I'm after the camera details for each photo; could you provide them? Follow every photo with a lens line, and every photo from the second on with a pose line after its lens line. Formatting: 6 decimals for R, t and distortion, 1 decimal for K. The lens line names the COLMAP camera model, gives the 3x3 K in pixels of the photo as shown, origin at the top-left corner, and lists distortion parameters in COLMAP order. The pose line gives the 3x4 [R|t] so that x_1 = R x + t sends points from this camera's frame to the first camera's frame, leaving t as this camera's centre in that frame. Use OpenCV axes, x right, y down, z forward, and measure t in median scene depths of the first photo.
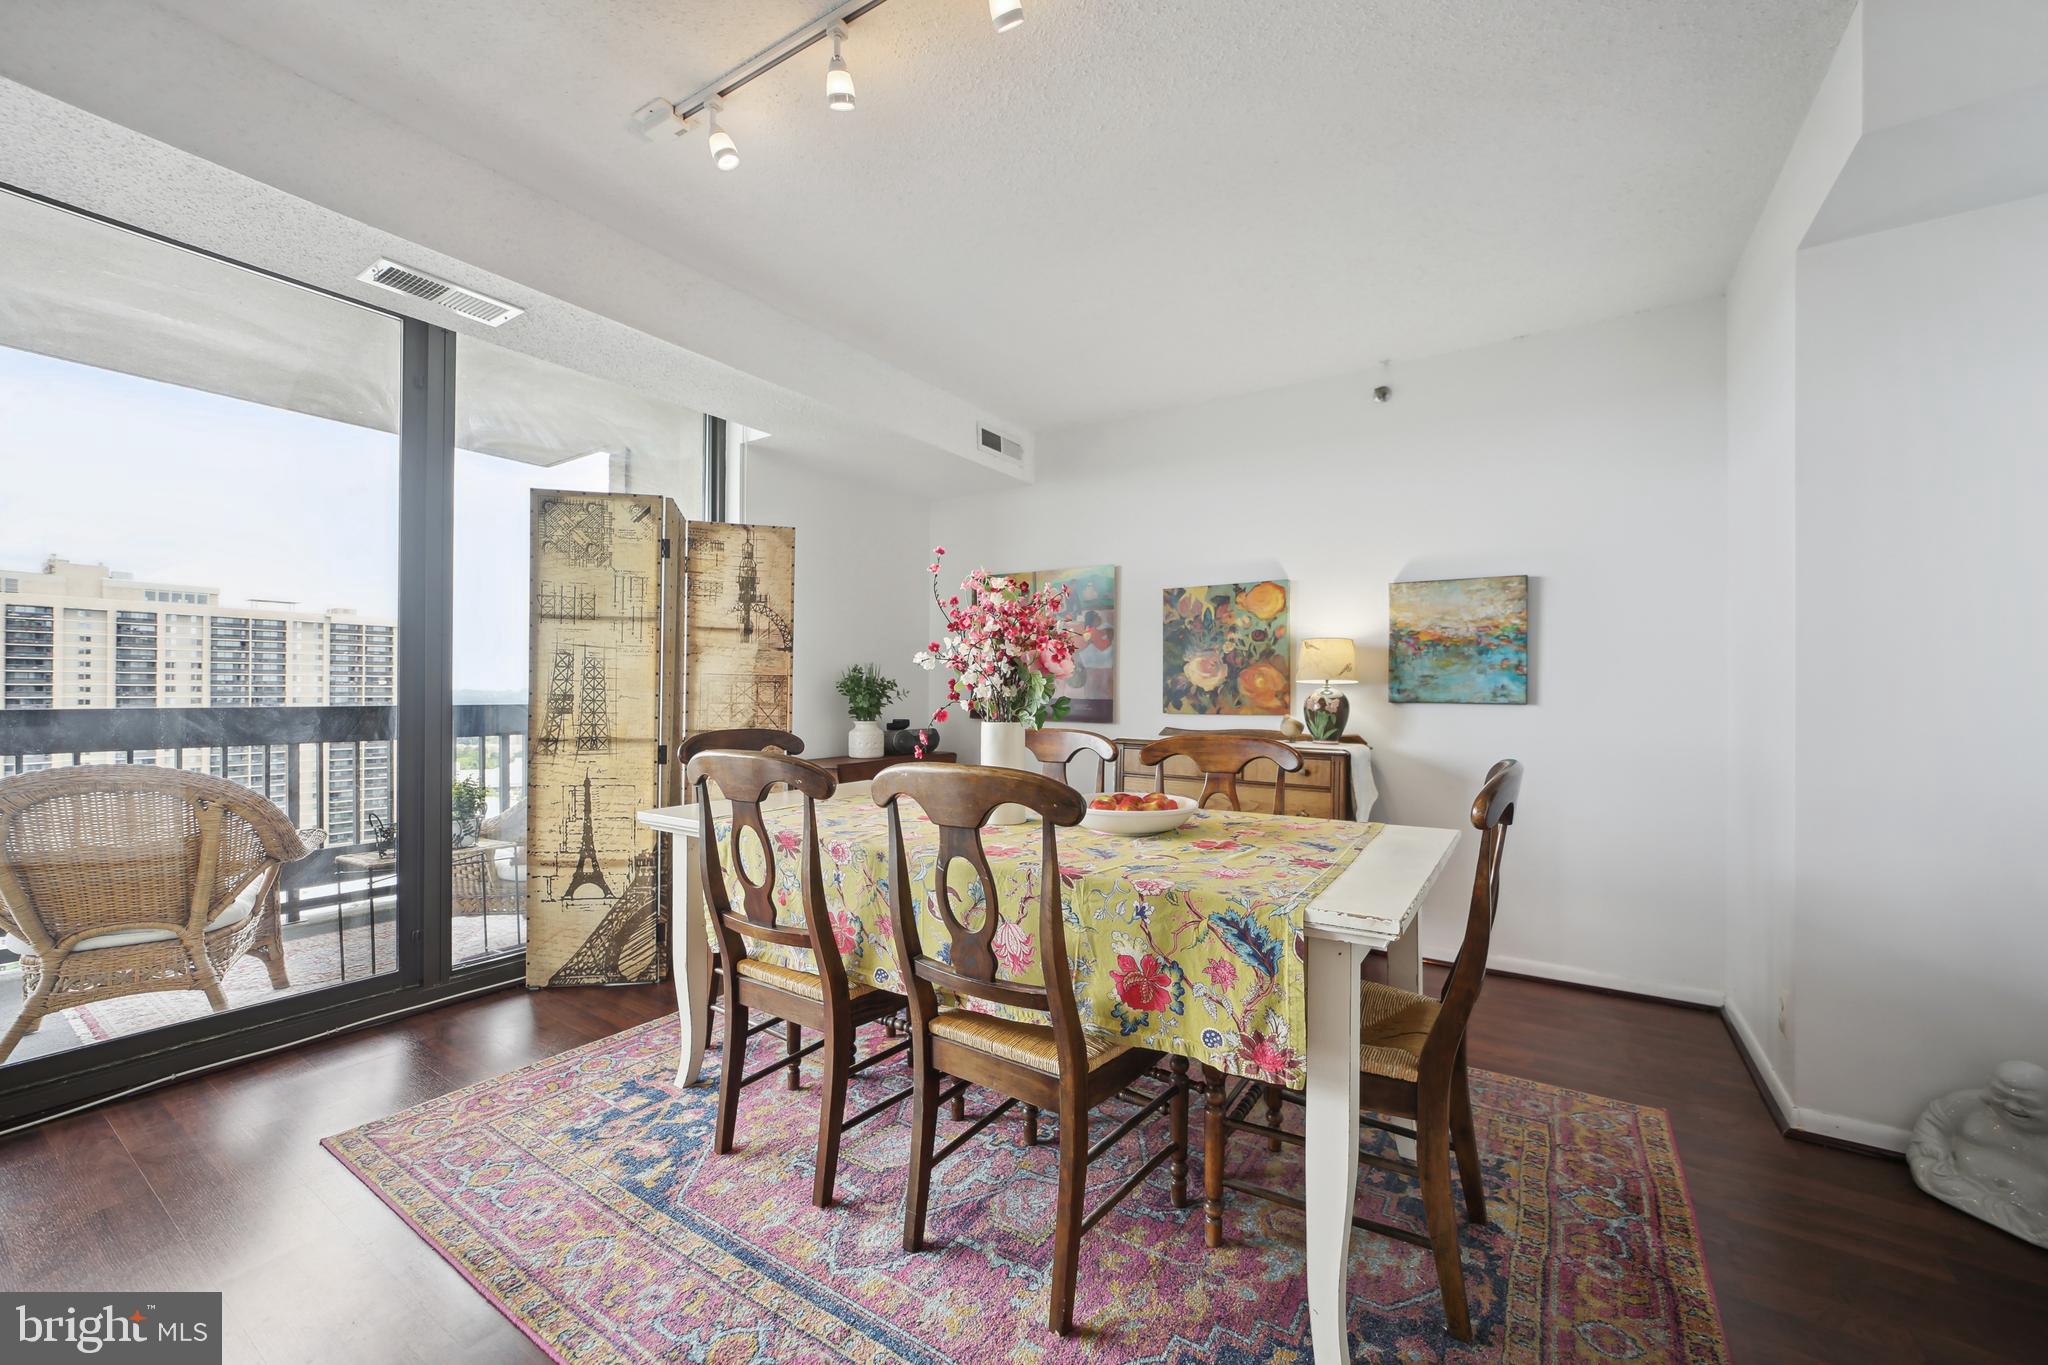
lens RADIAL K [[796.3, 0, 1038.1], [0, 796.3, 689.5], [0, 0, 1]] dist [-0.018281, 0.008920]
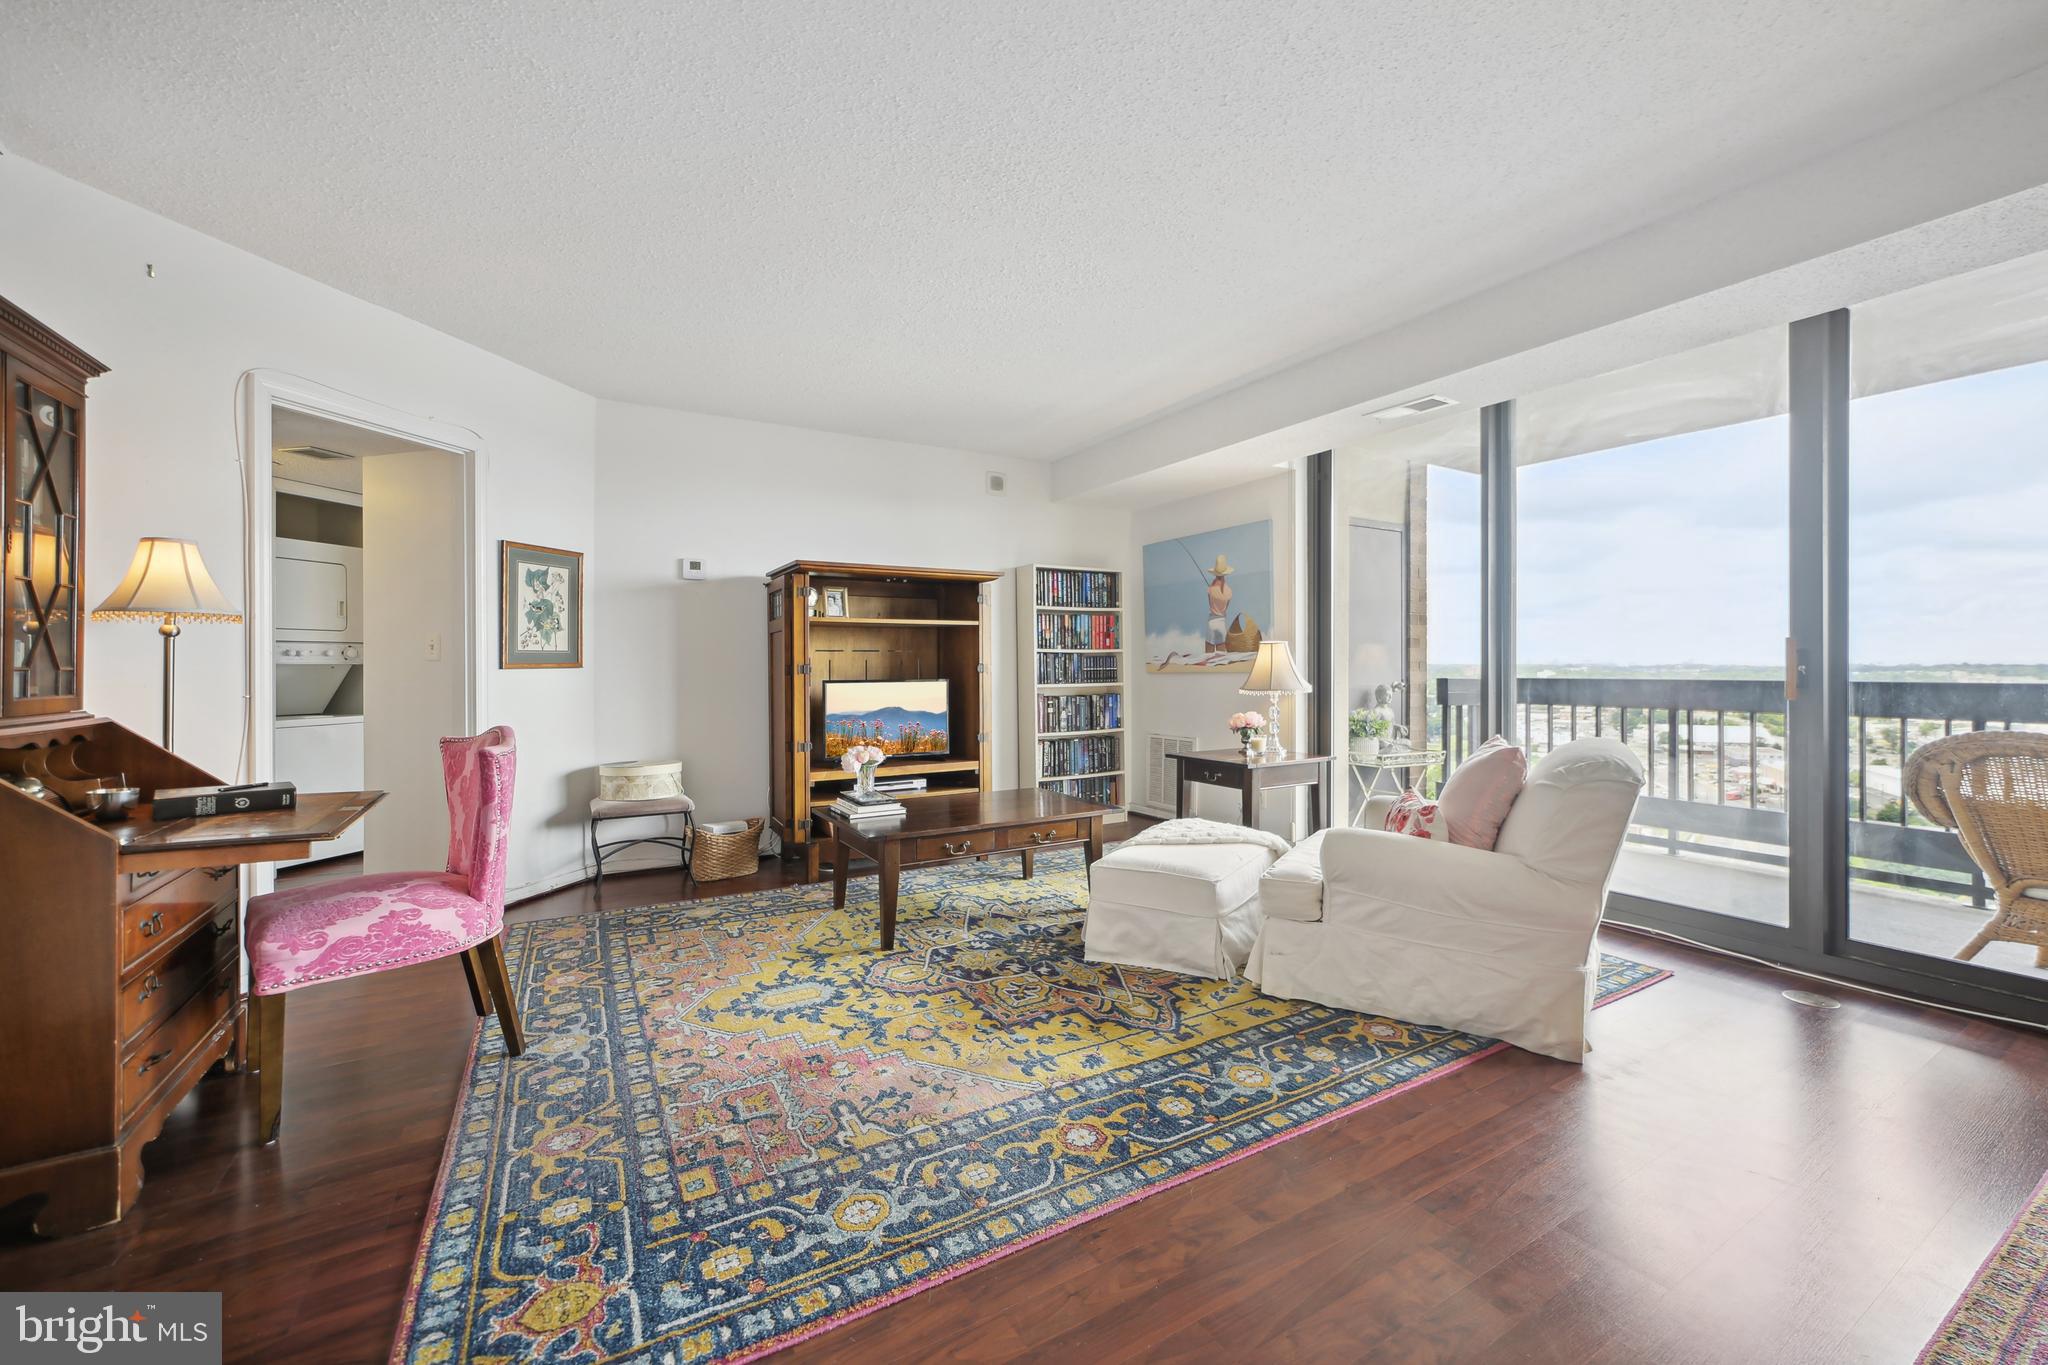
lens RADIAL K [[806.3, 0, 1028.2], [0, 806.3, 705.7], [0, 0, 1]] dist [-0.018039, 0.008761]
pose [[-0.441263, 0.039557, -0.896505, 0.433627], [0.002125, 0.999071, 0.043036, 0.004904], [0.897375, 0.017085, -0.440938, 0.214467]]
